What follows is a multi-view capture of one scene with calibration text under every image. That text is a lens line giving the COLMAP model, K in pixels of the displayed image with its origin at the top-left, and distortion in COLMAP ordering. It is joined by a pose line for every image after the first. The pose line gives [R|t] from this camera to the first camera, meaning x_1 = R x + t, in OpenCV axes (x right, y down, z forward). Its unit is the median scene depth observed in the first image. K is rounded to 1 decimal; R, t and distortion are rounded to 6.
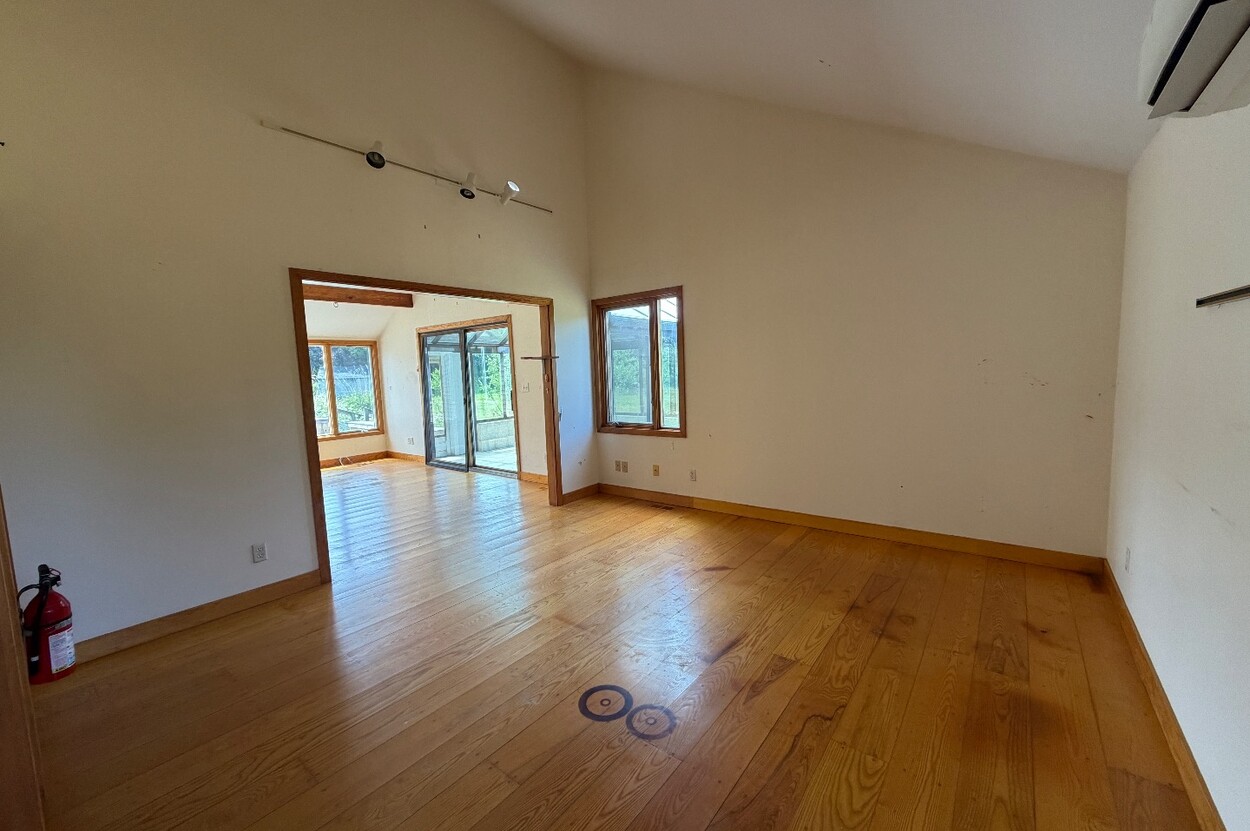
lens RADIAL K [[489.5, 0, 626.0], [0, 489.5, 417.1], [0, 0, 1]] dist [-0.009336, 0.000623]
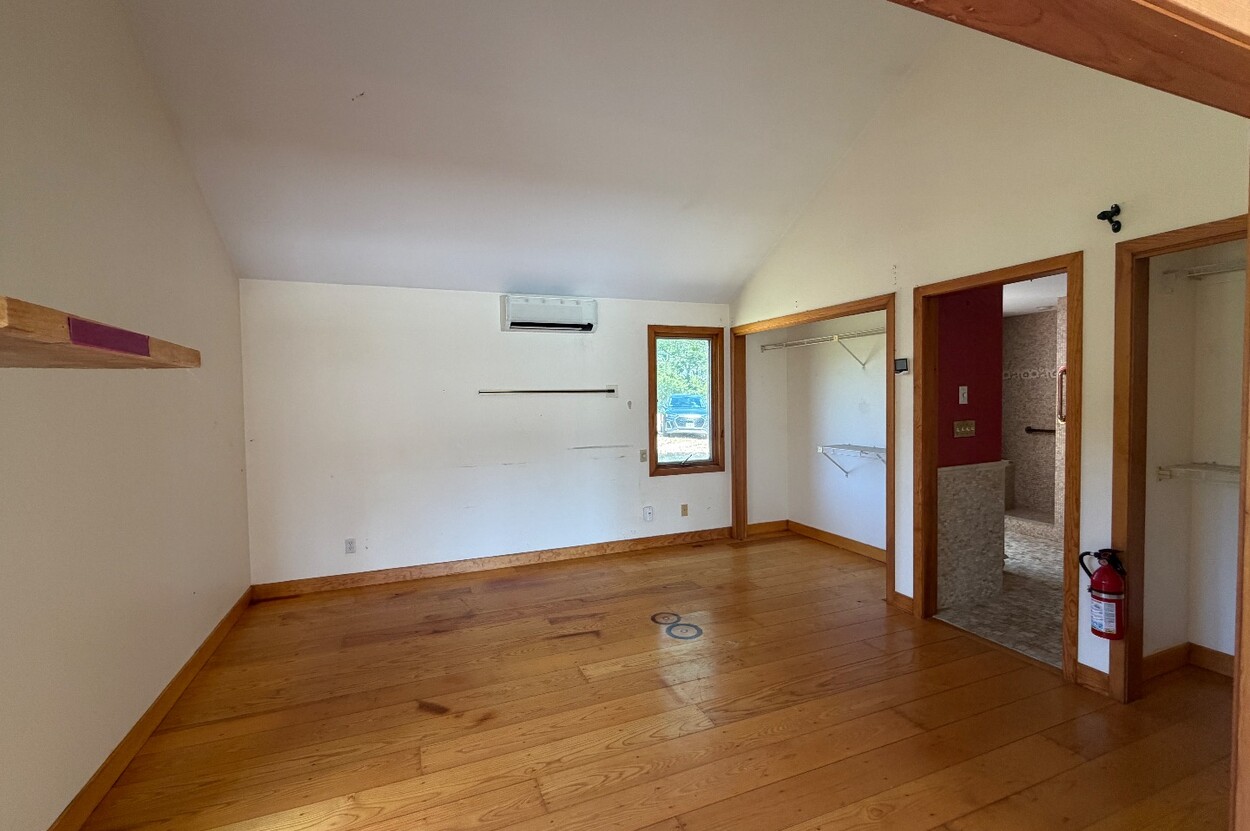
lens RADIAL K [[541.1, 0, 622.0], [0, 541.1, 413.0], [0, 0, 1]] dist [-0.000417, -0.000032]
pose [[-0.867016, 0.027062, 0.497544, -0.564596], [0.084705, 0.991995, 0.093651, -0.202182], [-0.491027, 0.123341, -0.862368, 1.912198]]
